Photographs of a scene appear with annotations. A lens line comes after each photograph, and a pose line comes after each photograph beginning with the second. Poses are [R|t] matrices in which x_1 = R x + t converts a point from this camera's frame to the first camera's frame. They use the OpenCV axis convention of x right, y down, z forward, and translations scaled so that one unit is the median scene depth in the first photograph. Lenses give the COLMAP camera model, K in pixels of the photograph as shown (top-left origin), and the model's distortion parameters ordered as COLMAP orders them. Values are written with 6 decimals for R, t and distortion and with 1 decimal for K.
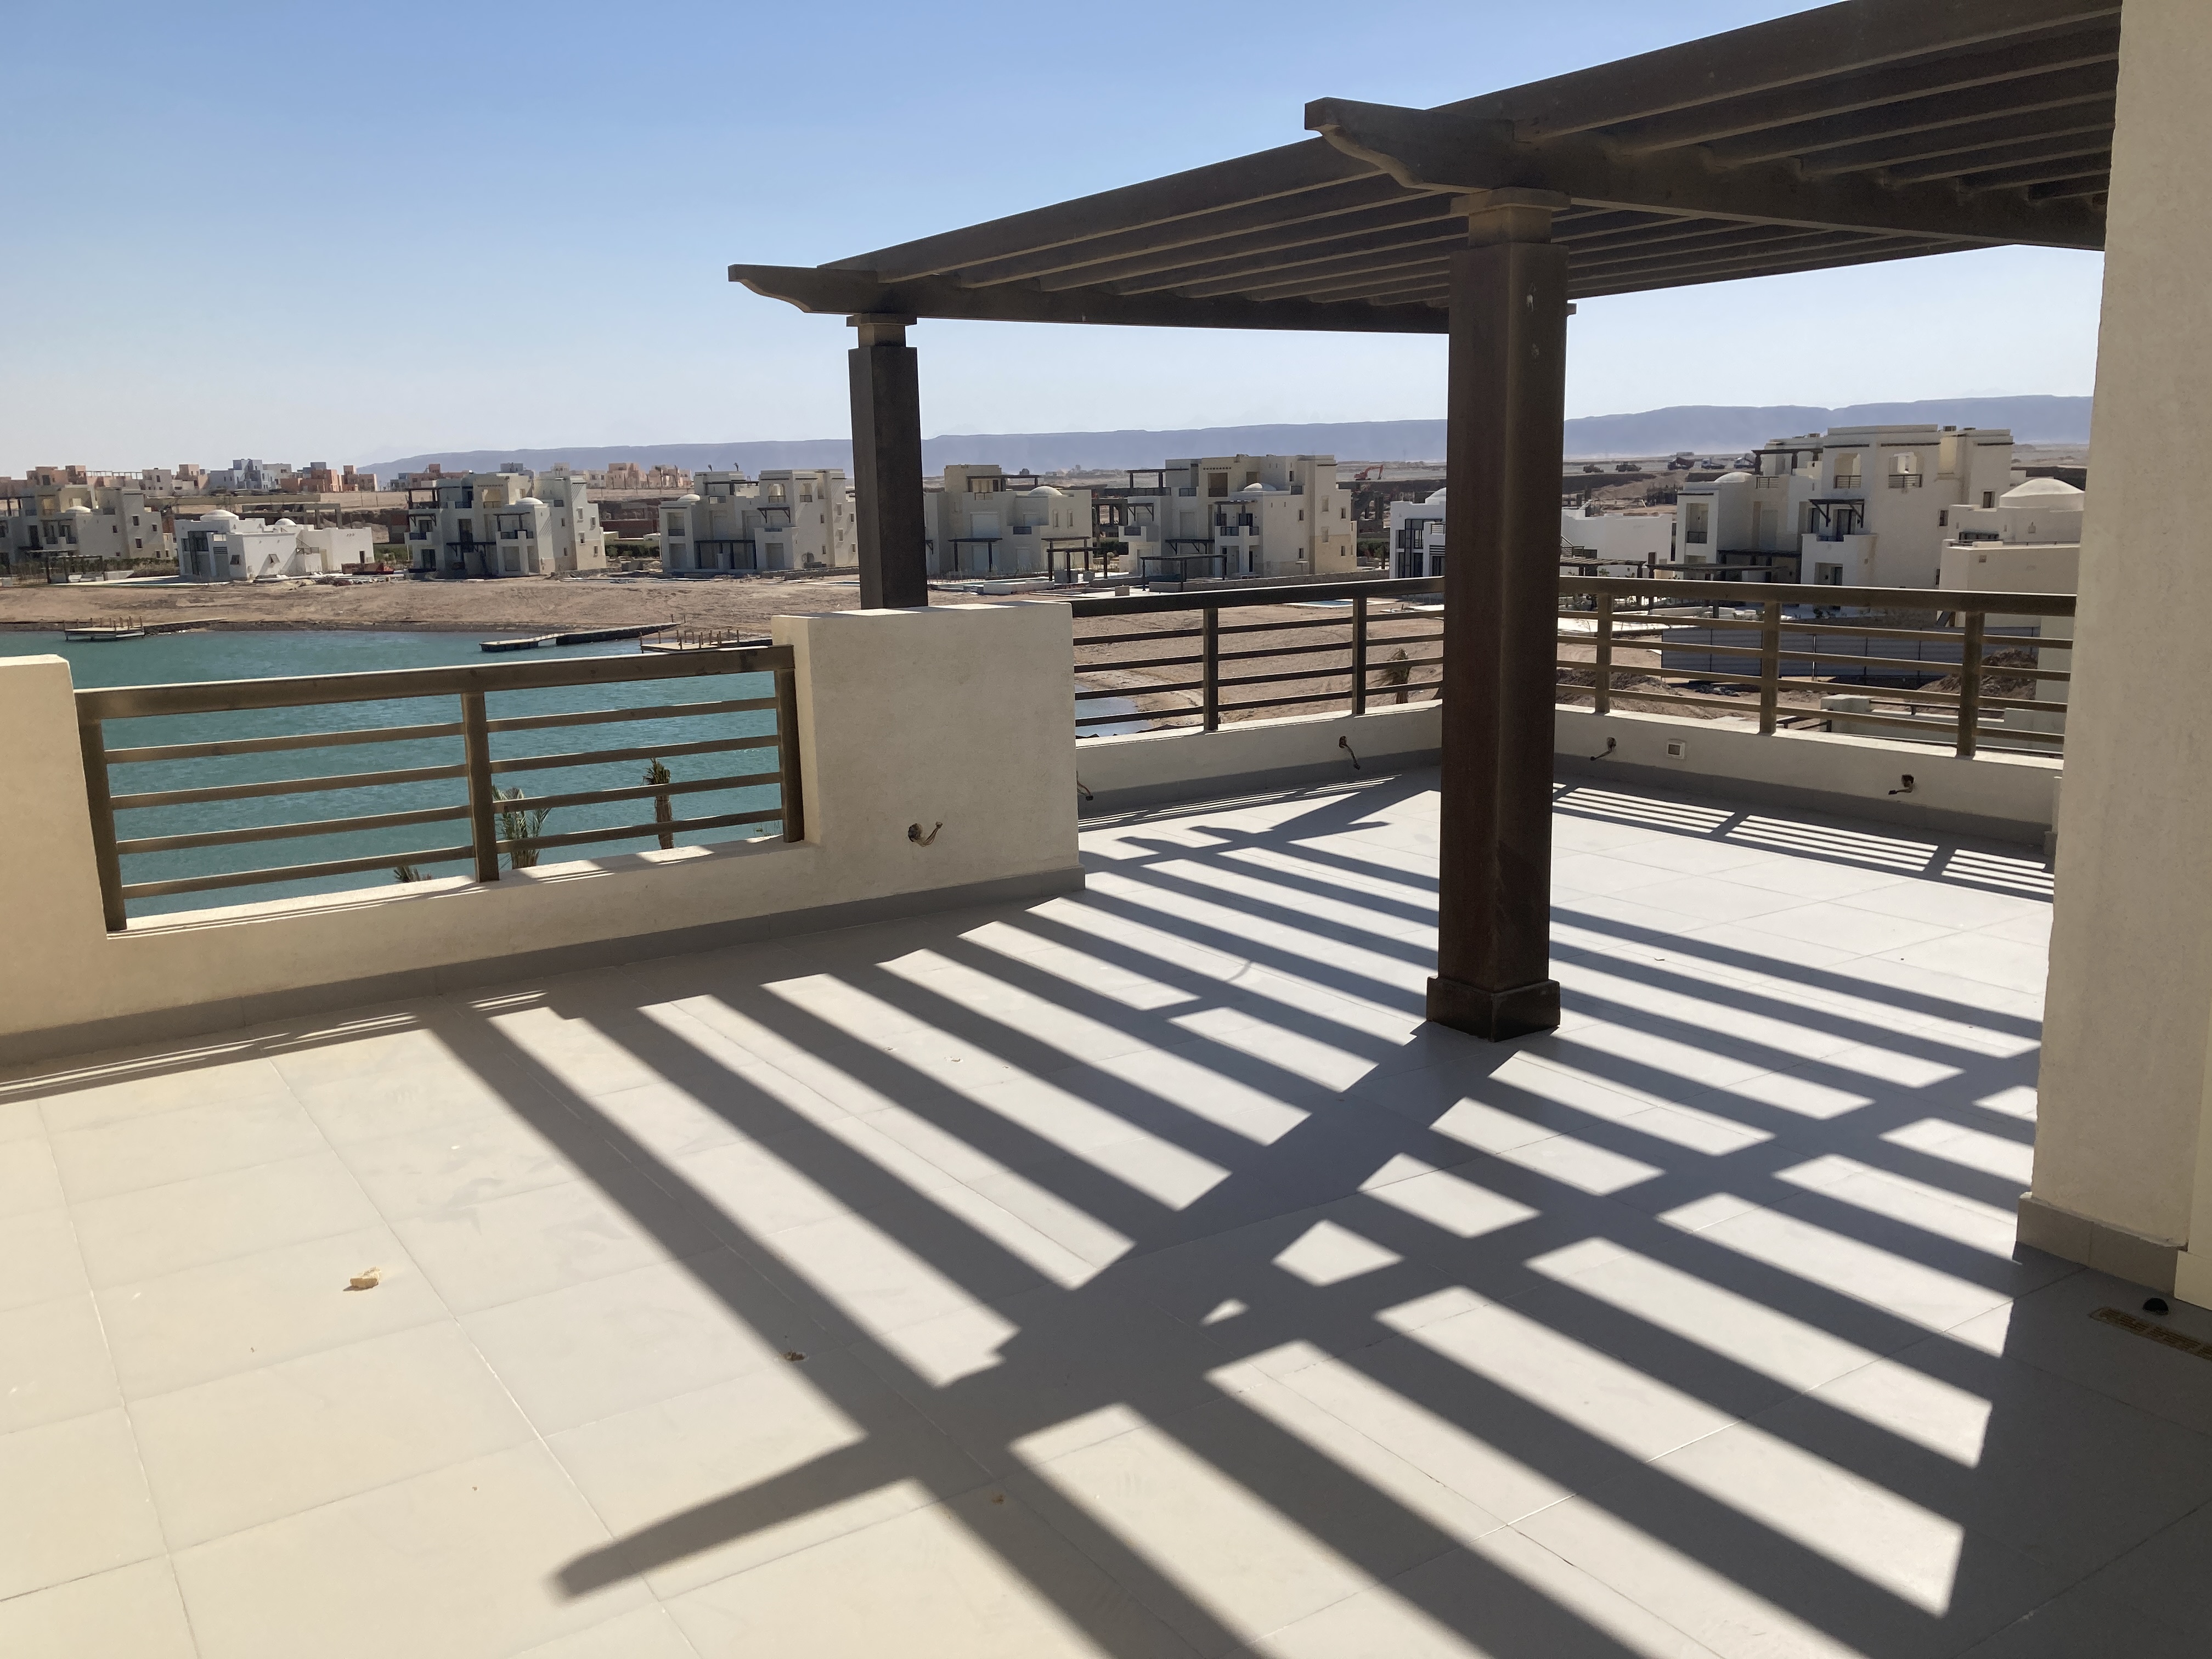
lens RADIAL K [[1835.4, 0, 1094.5], [0, 1835.4, 813.6], [0, 0, 1]] dist [0.033762, -0.014906]
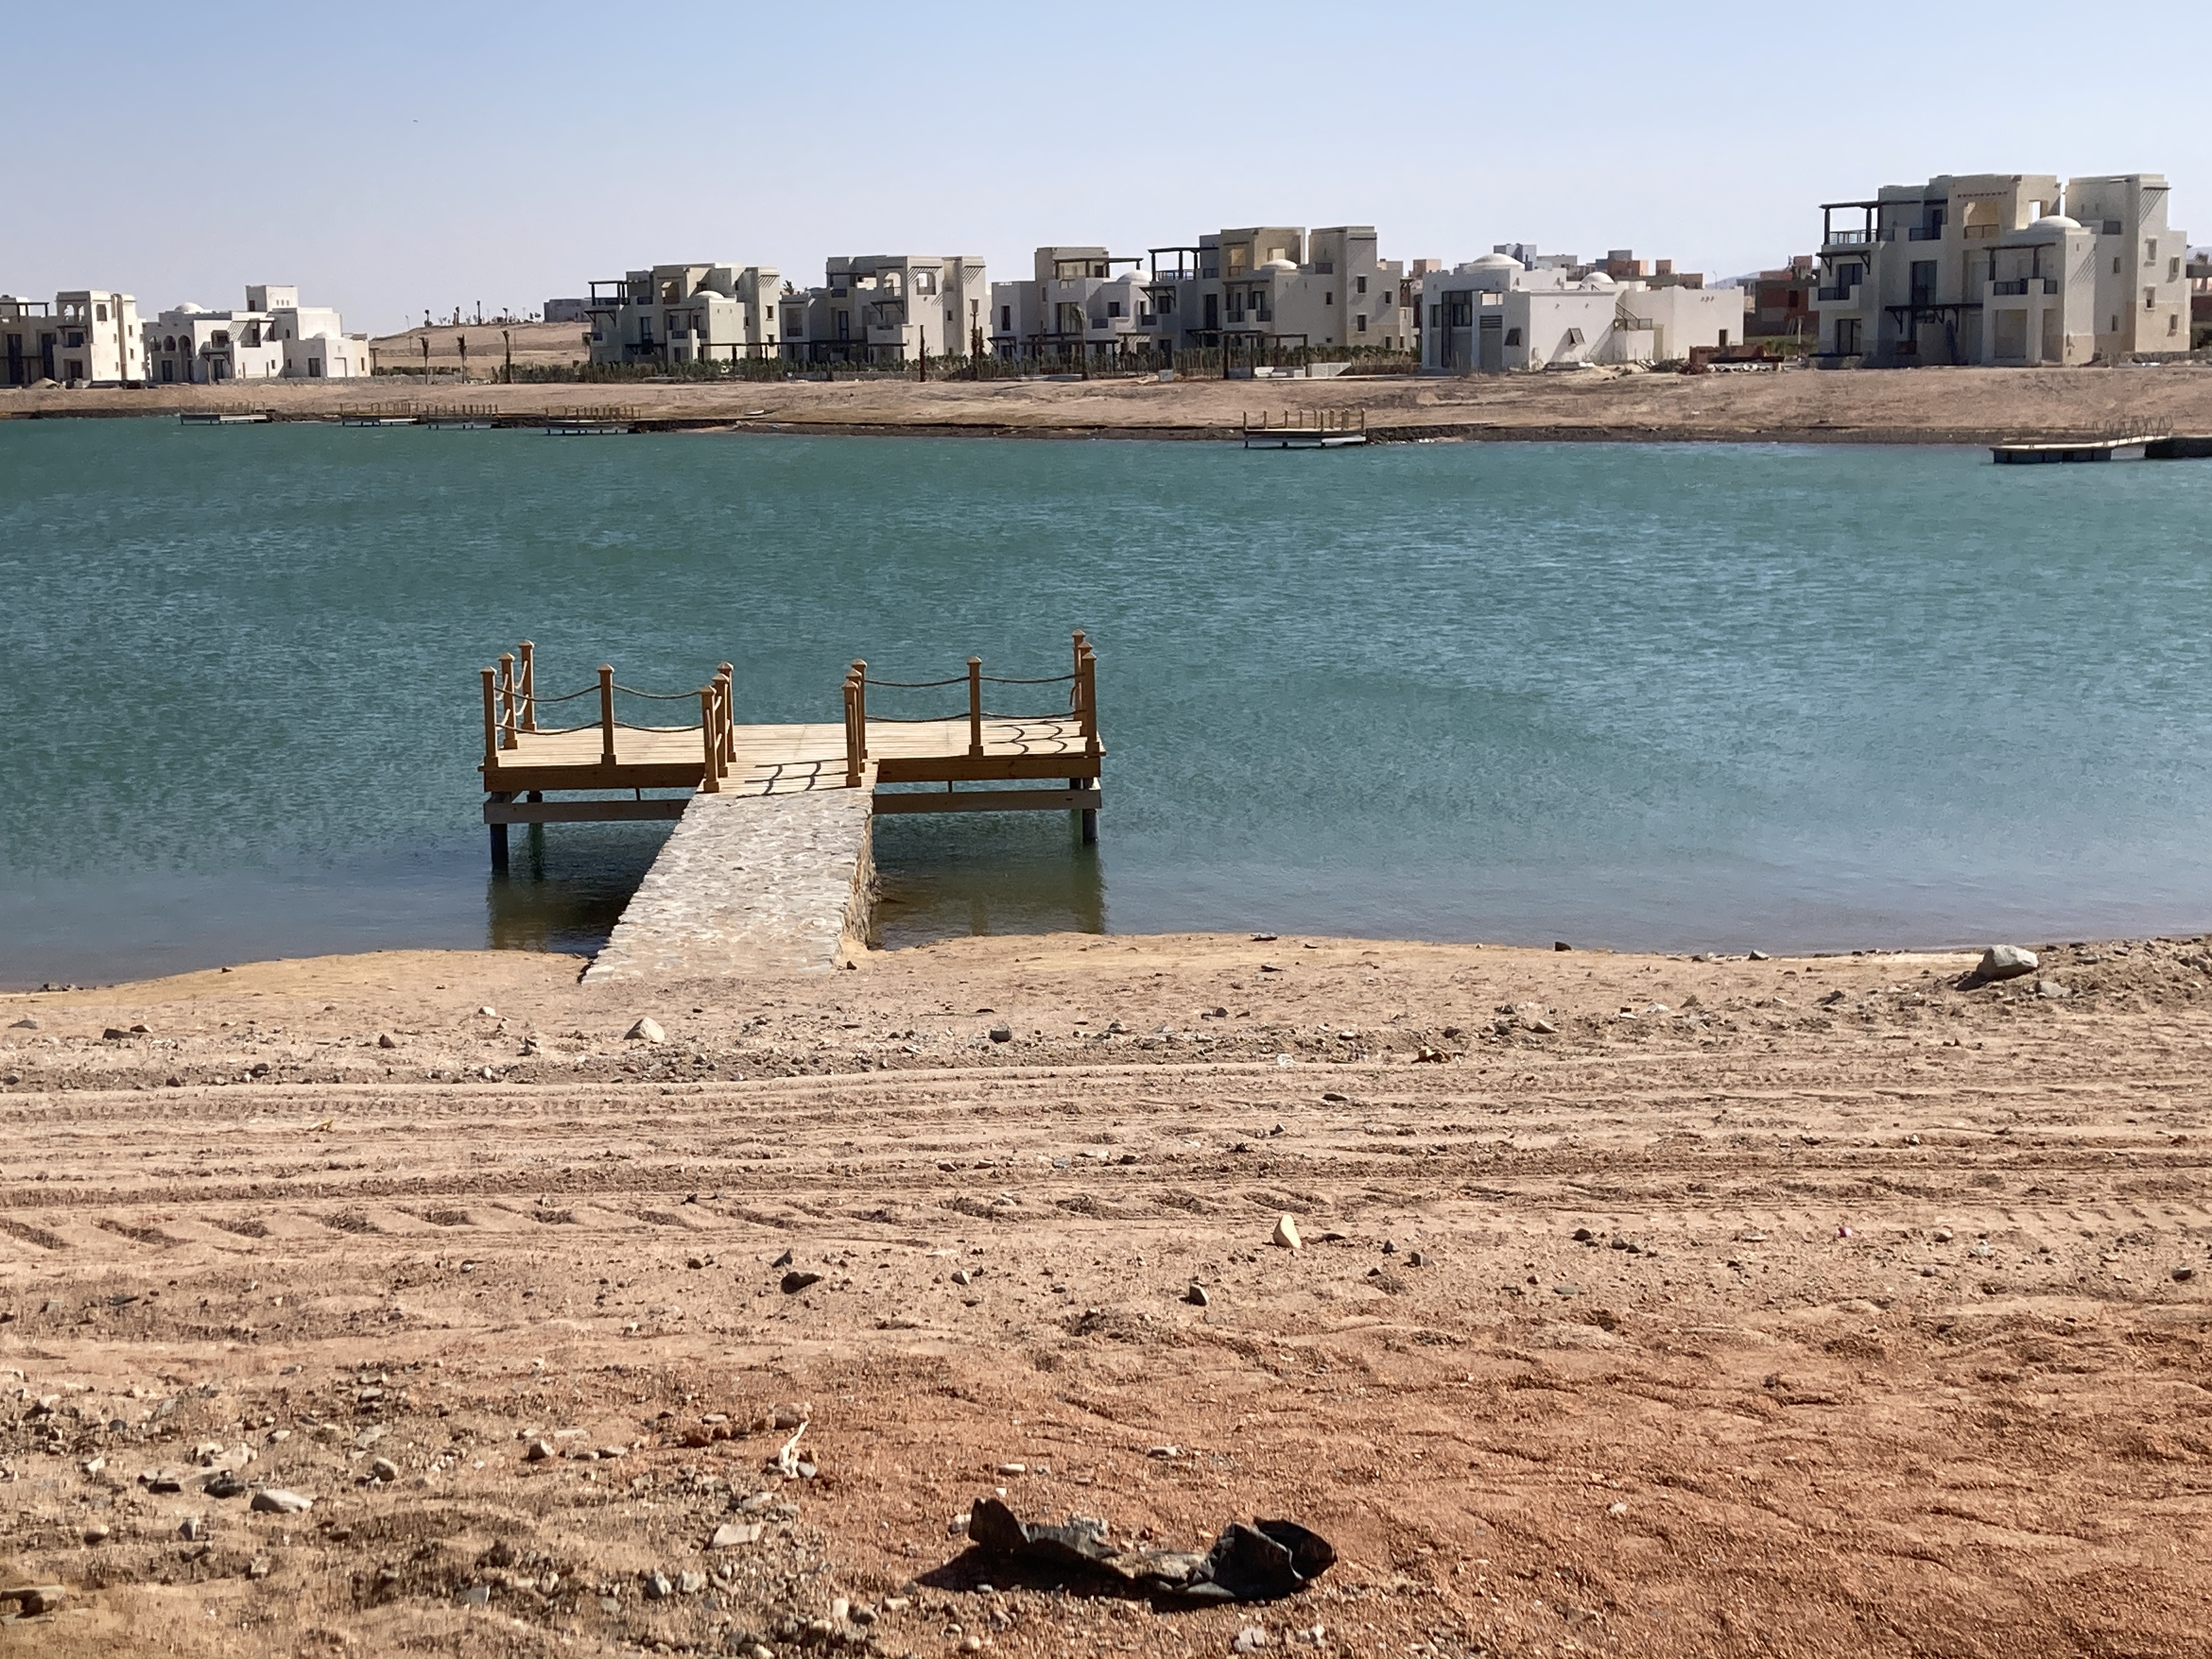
lens RADIAL K [[2873.4, 0, 1087.4], [0, 2873.4, 843.0], [0, 0, 1]] dist [-0.037385, 0.000000]
pose [[0.850189, 0.099026, -0.517081, -0.106703], [-0.107577, 0.994105, 0.013500, 0.019435], [0.515370, 0.044148, 0.855830, 0.188382]]
